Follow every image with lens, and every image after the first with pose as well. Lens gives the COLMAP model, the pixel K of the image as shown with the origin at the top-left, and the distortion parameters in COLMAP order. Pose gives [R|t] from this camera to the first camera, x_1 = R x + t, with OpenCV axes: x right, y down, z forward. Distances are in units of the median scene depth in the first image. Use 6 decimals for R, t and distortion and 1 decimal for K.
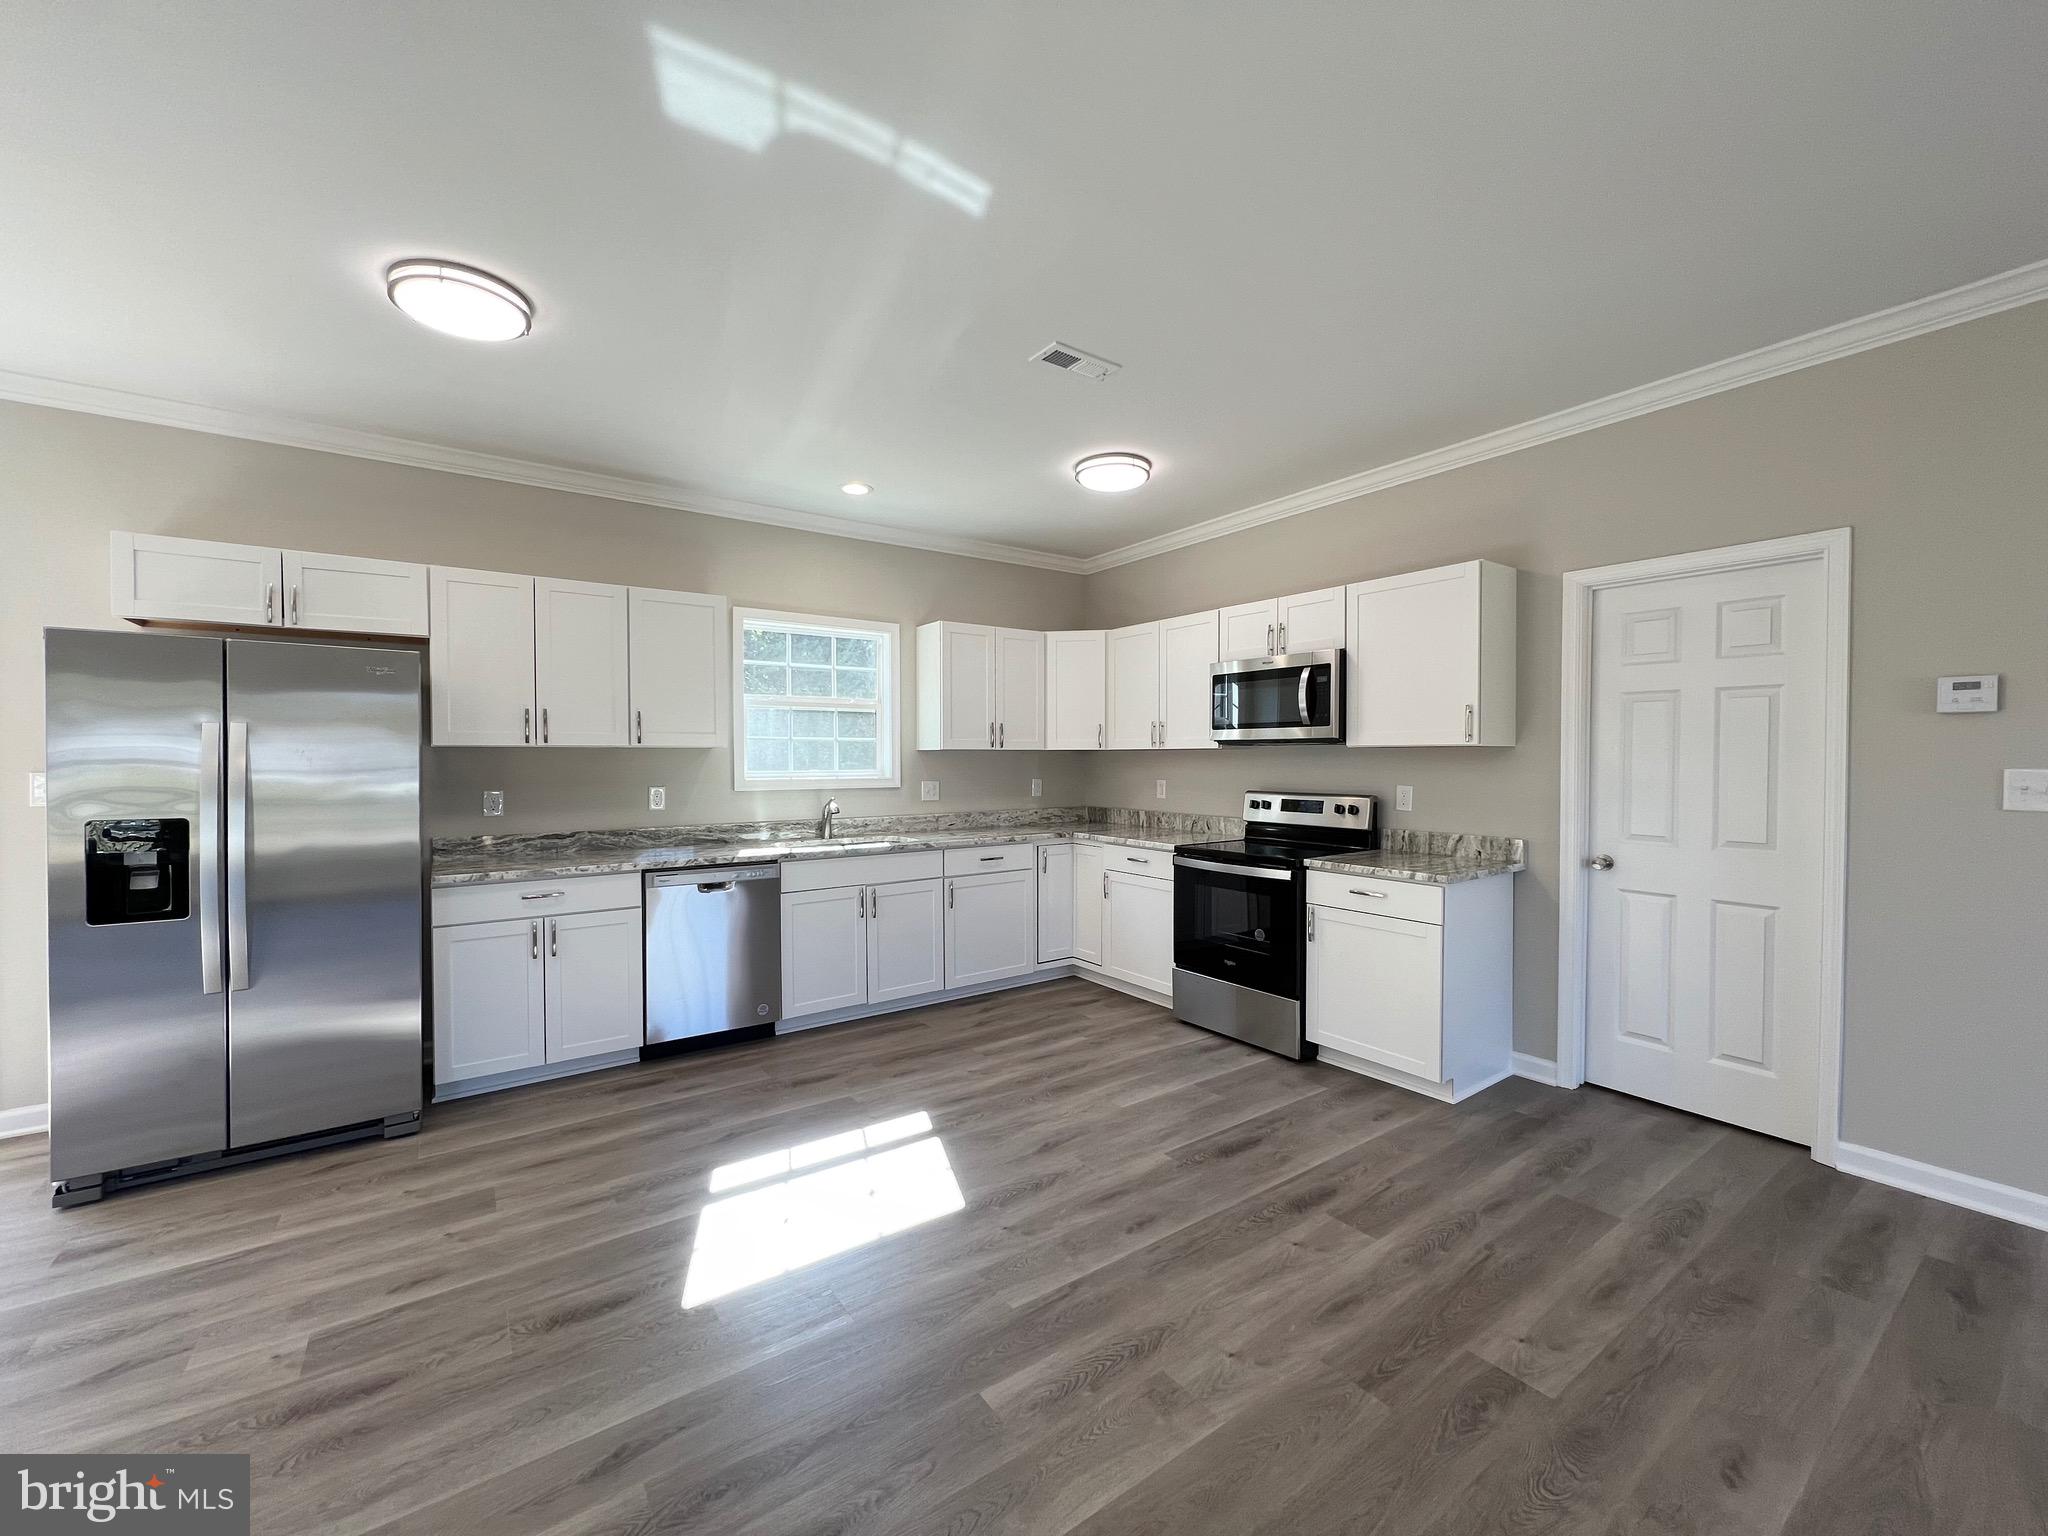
lens RADIAL K [[819.1, 0, 1022.7], [0, 819.1, 768.0], [0, 0, 1]] dist [-0.001084, 0.000108]
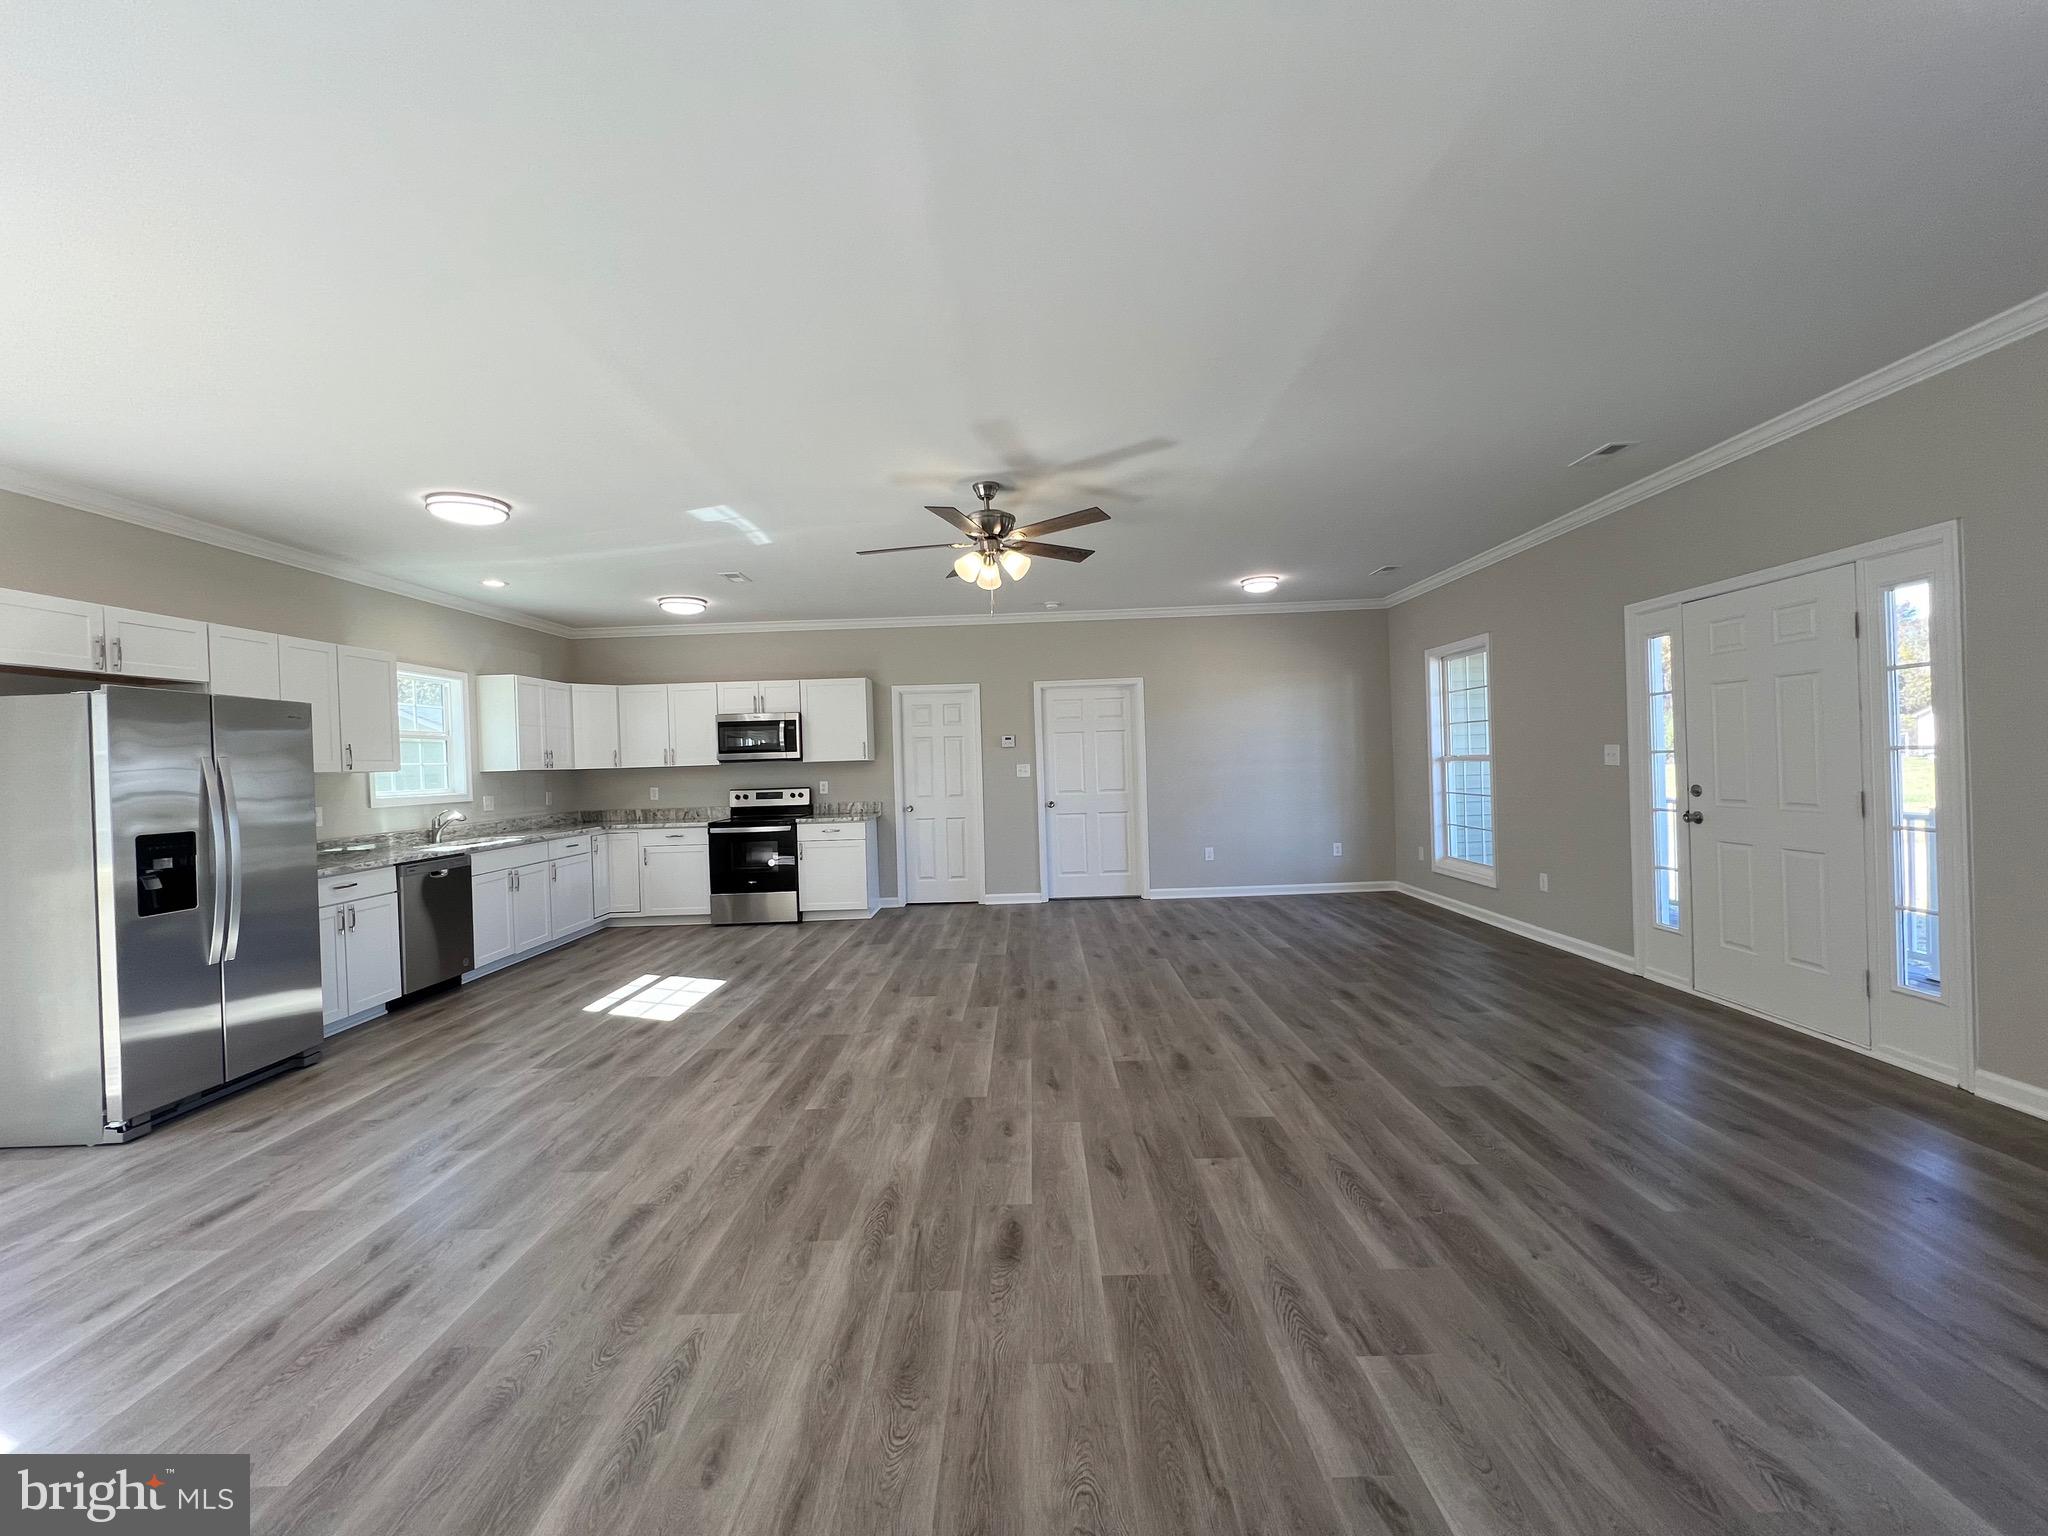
lens RADIAL K [[821.3, 0, 1022.8], [0, 821.3, 768.6], [0, 0, 1]] dist [-0.002180, 0.000521]
pose [[0.582460, -0.024154, 0.812500, -0.847617], [0.042133, 0.999112, -0.000503, 0.011935], [-0.811766, 0.034526, 0.582961, -0.542606]]
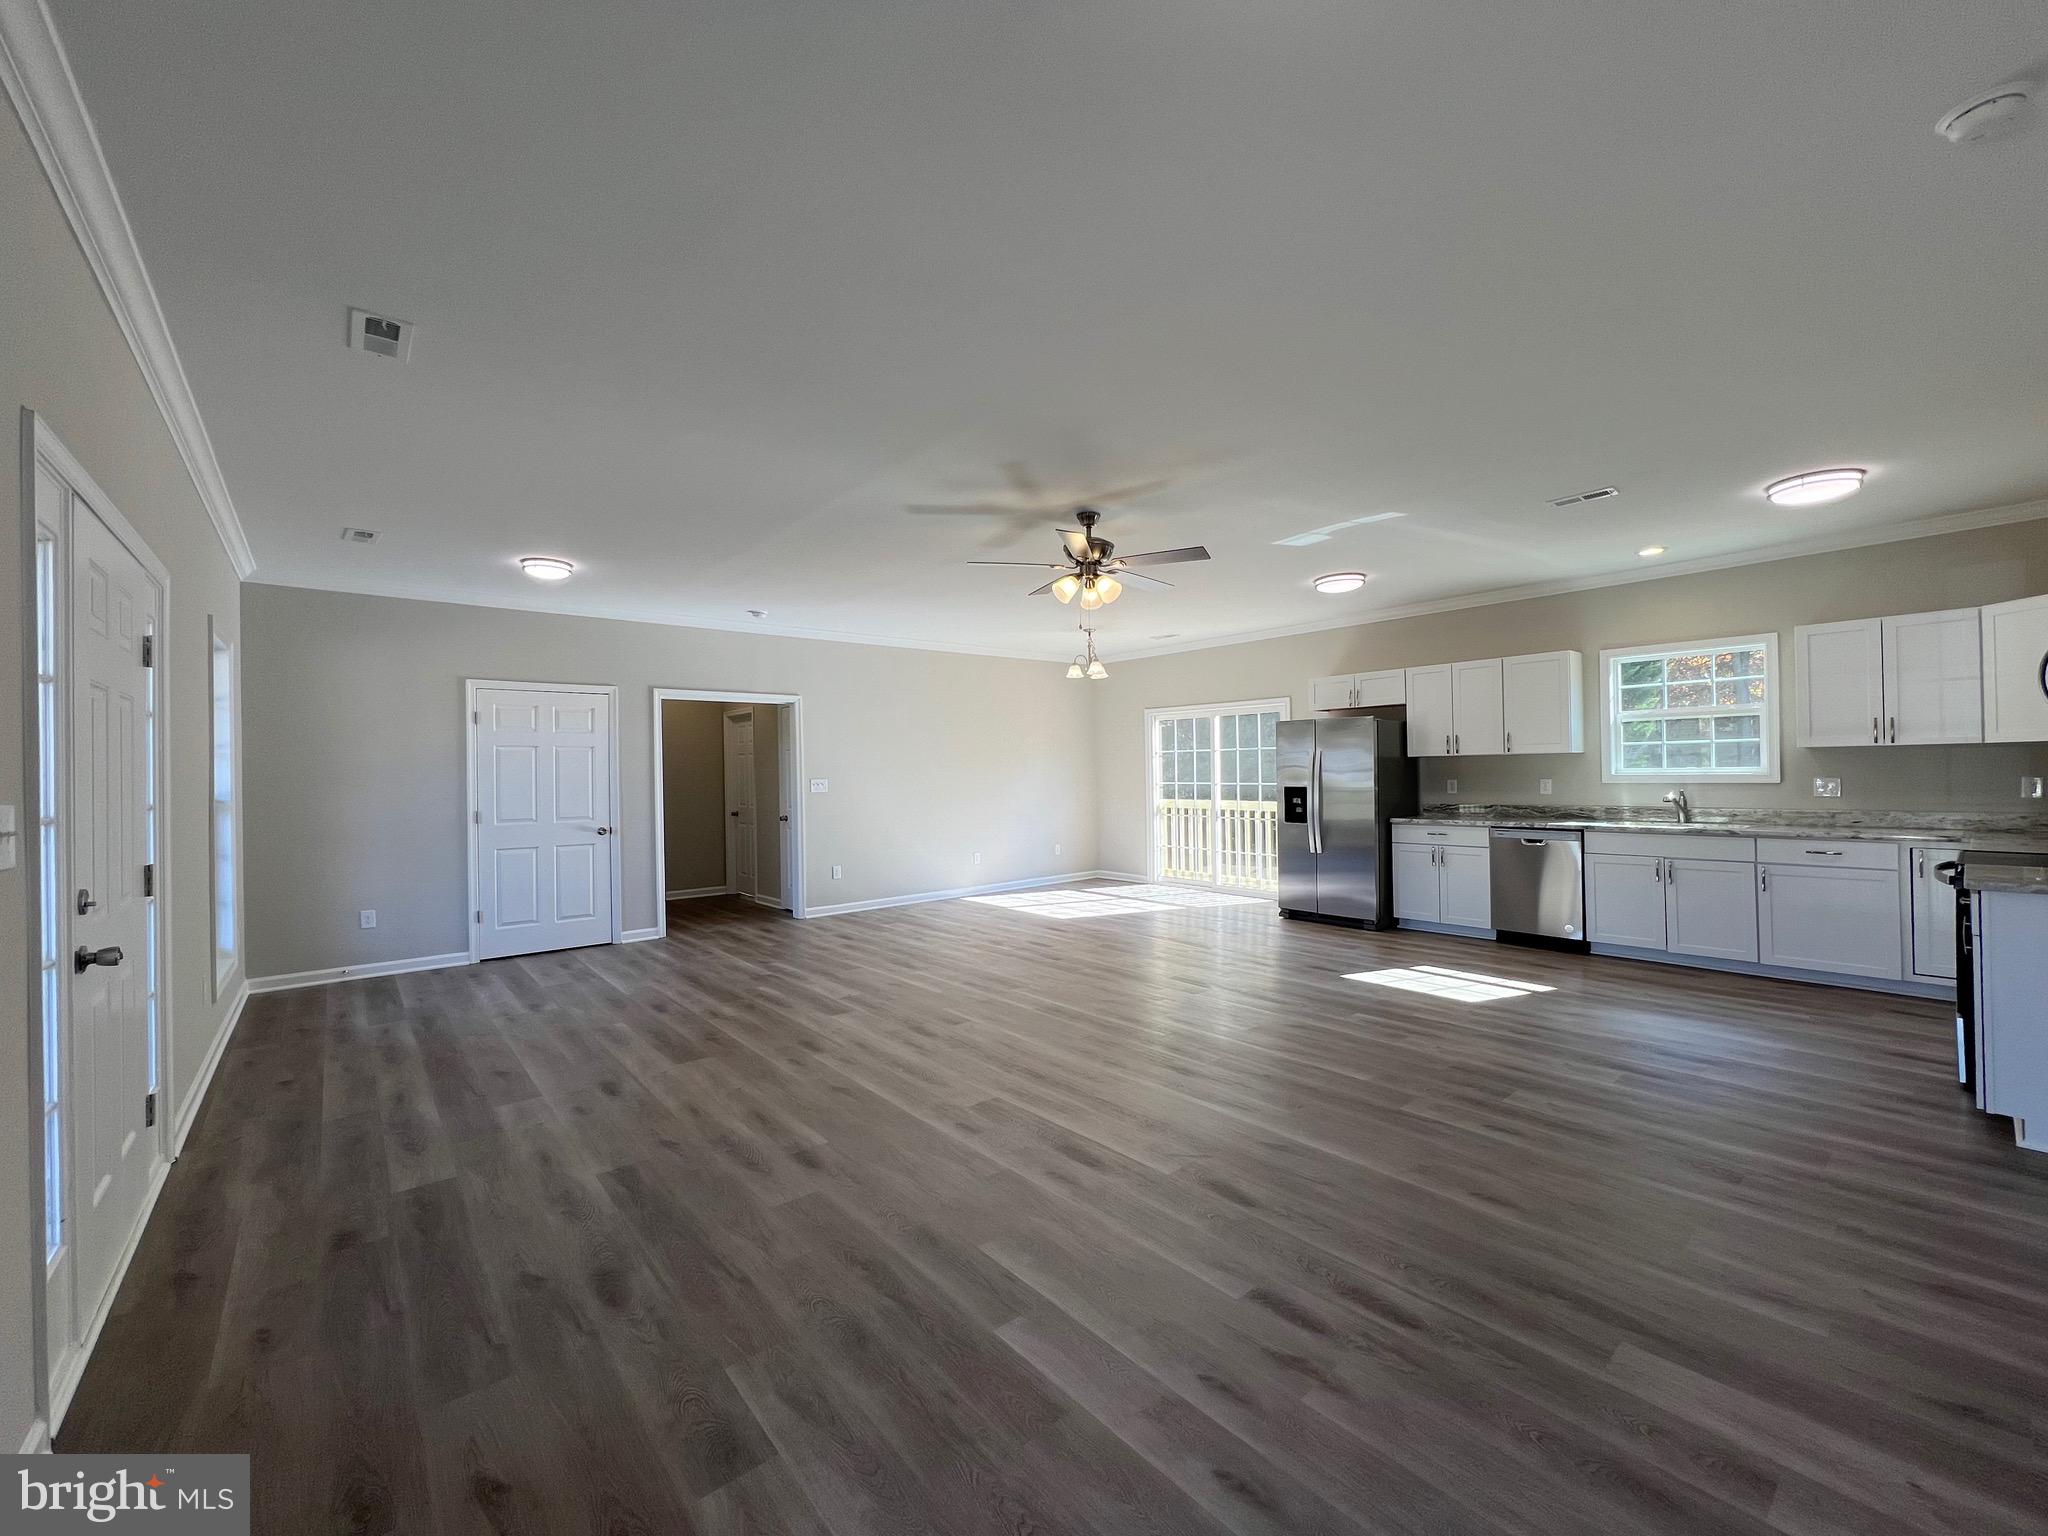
lens RADIAL K [[821.3, 0, 1022.8], [0, 821.3, 768.6], [0, 0, 1]] dist [-0.002180, 0.000521]
pose [[0.083448, -0.002385, -0.996509, 1.044594], [0.006111, 0.999980, -0.001881, 0.000434], [0.996493, -0.005933, 0.083461, -0.107772]]
